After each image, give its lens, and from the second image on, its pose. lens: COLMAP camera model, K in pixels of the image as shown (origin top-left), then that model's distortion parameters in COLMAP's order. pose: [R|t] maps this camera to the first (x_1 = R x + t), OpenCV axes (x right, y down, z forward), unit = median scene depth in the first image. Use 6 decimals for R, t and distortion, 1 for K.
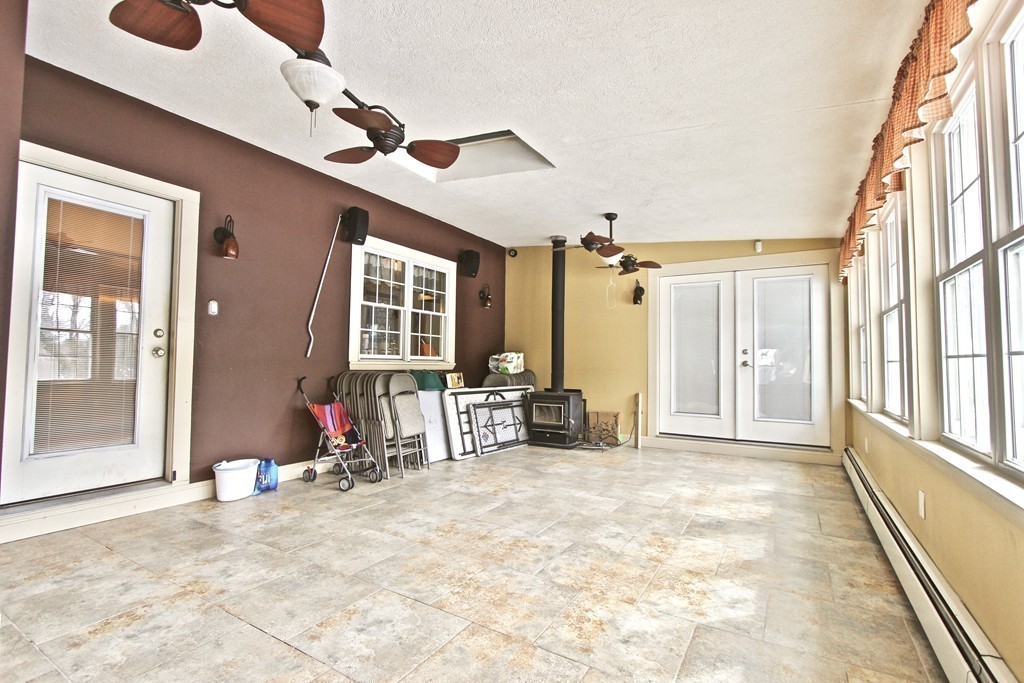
lens RADIAL K [[473.4, 0, 509.8], [0, 473.4, 341.3], [0, 0, 1]] dist [-0.013193, 0.000486]
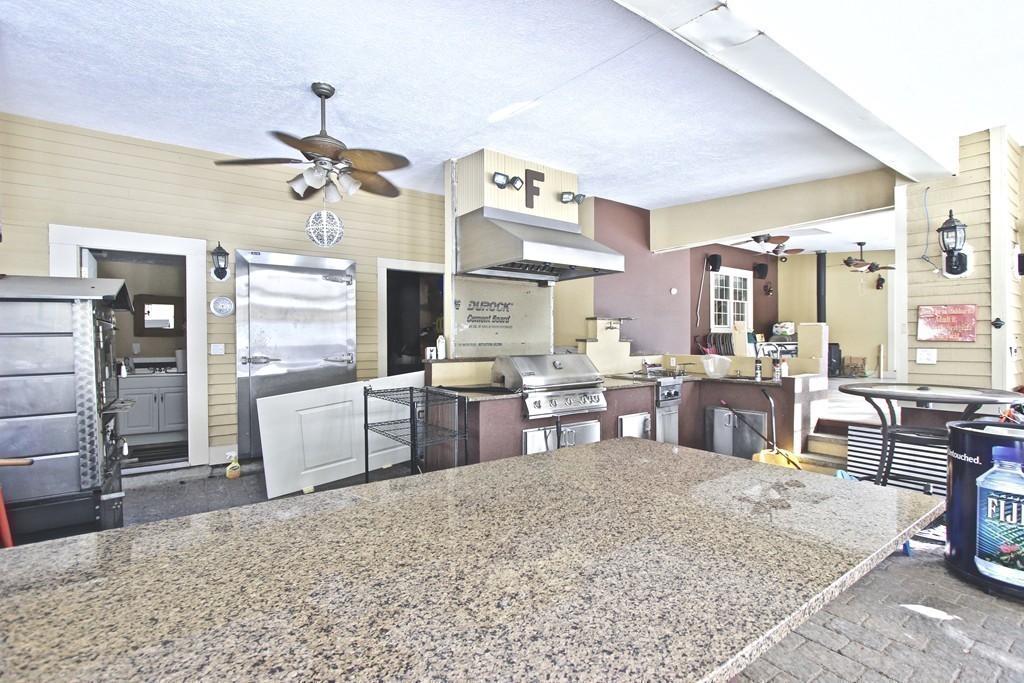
lens RADIAL K [[473.4, 0, 509.8], [0, 473.4, 341.3], [0, 0, 1]] dist [-0.013193, 0.000486]
pose [[0.919081, -0.017793, -0.393666, -0.261943], [0.037845, 0.998348, 0.043233, -0.019263], [0.392247, -0.054632, 0.918236, -0.974472]]
